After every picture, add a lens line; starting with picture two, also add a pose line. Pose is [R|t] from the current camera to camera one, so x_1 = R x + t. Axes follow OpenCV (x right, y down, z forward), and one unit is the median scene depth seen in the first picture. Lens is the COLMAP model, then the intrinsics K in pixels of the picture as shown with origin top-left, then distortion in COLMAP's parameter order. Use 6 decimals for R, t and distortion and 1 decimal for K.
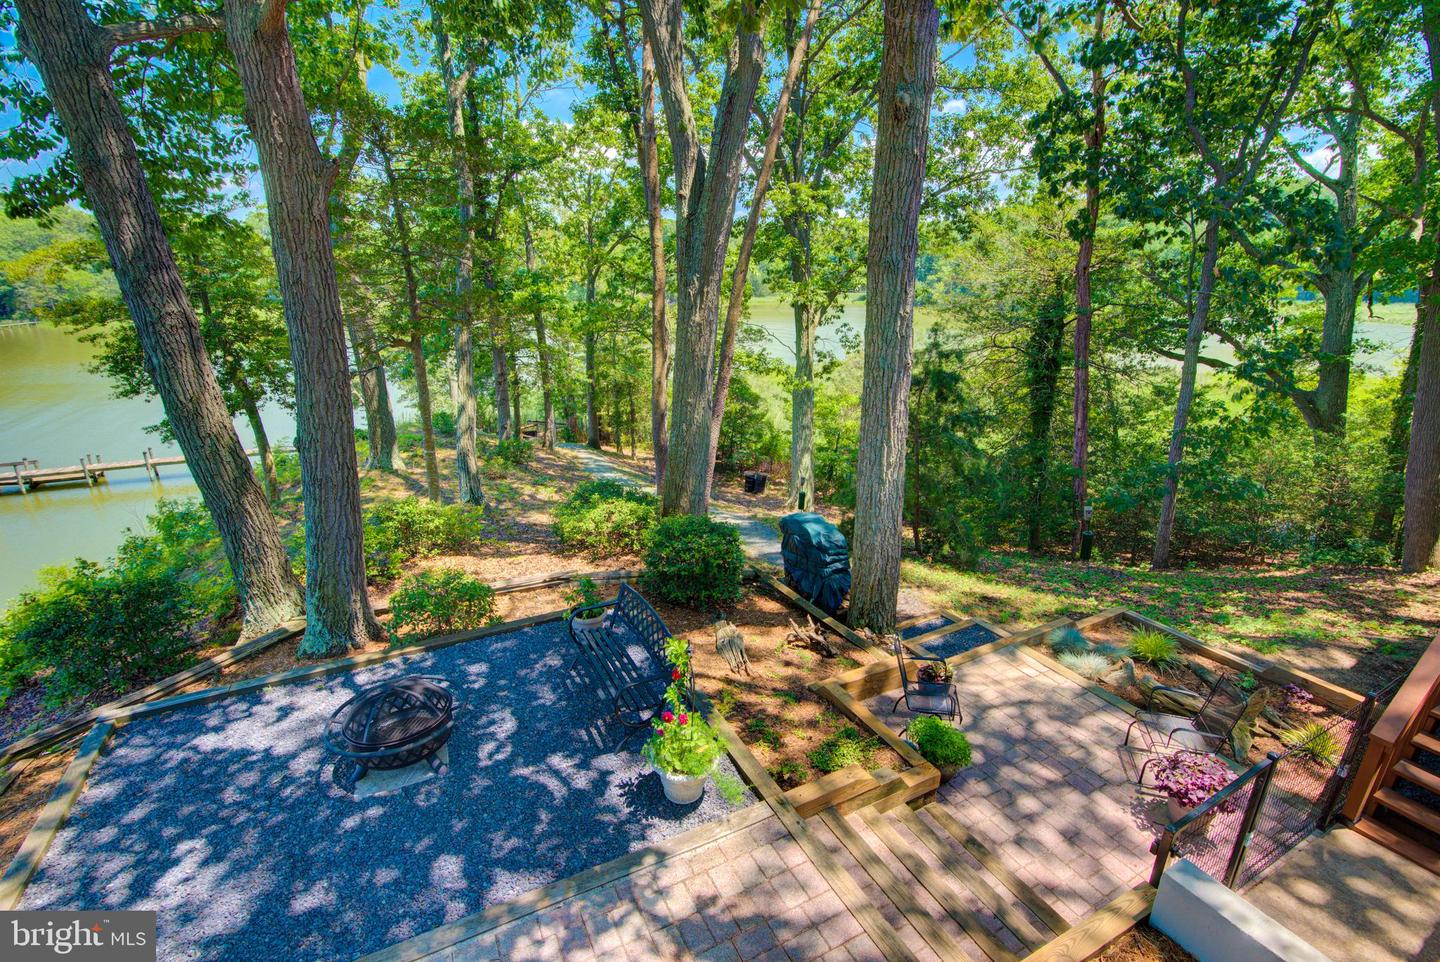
lens RADIAL K [[679.7, 0, 744.6], [0, 679.7, 486.9], [0, 0, 1]] dist [-0.021758, 0.002850]
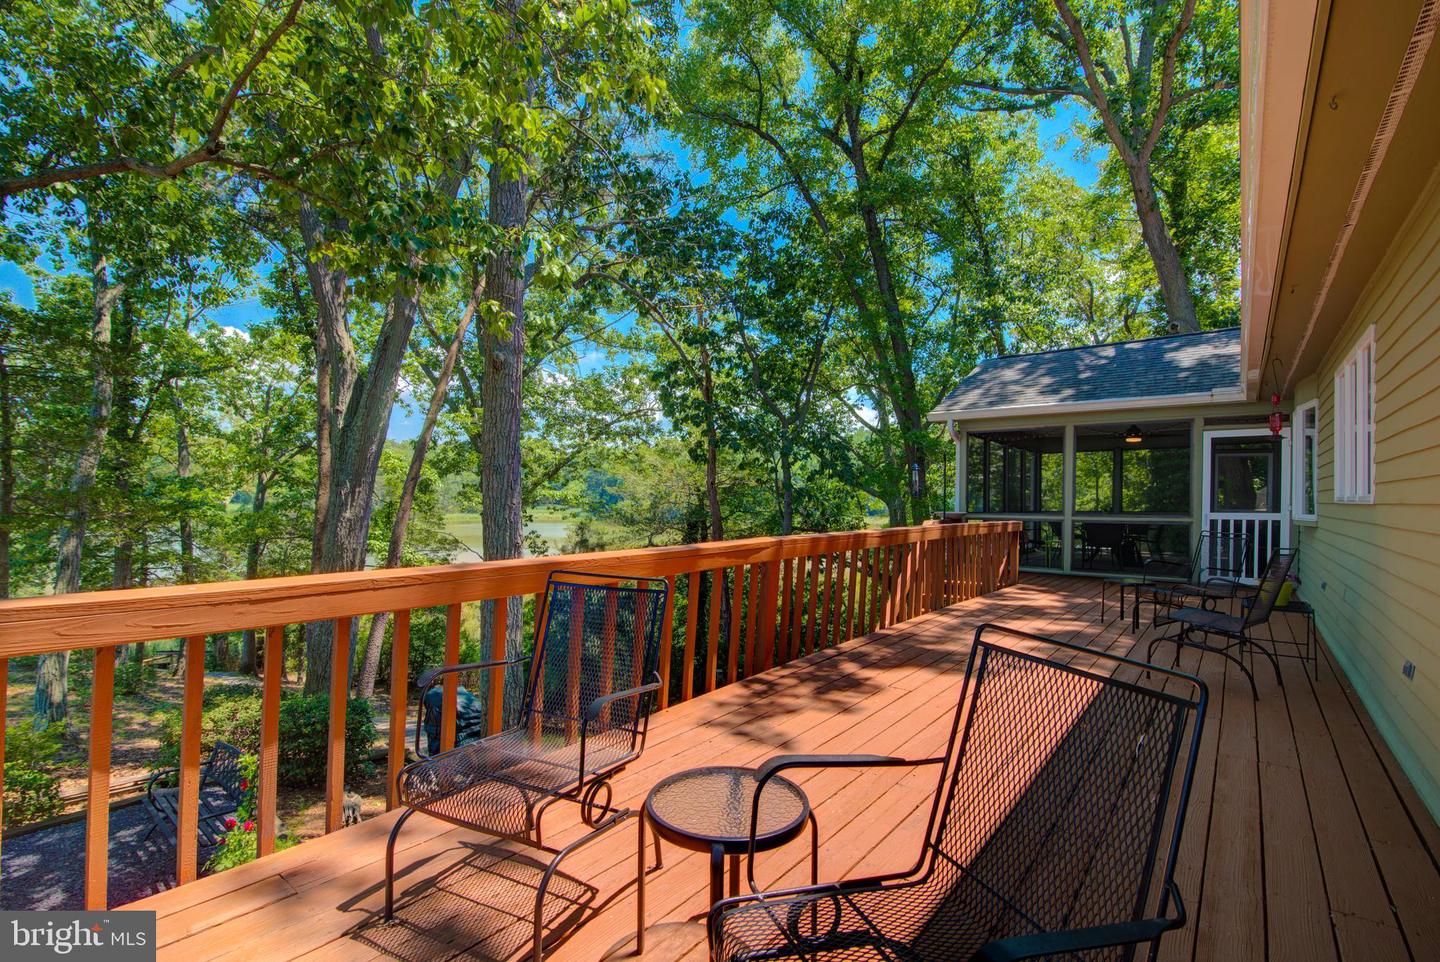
lens RADIAL K [[679.7, 0, 764.8], [0, 679.7, 494.6], [0, 0, 1]] dist [-0.021758, 0.002850]
pose [[0.916075, 0.019188, 0.400548, 0.054921], [0.102435, 0.954520, -0.279999, 0.047155], [-0.387703, 0.297530, 0.872446, -0.112105]]
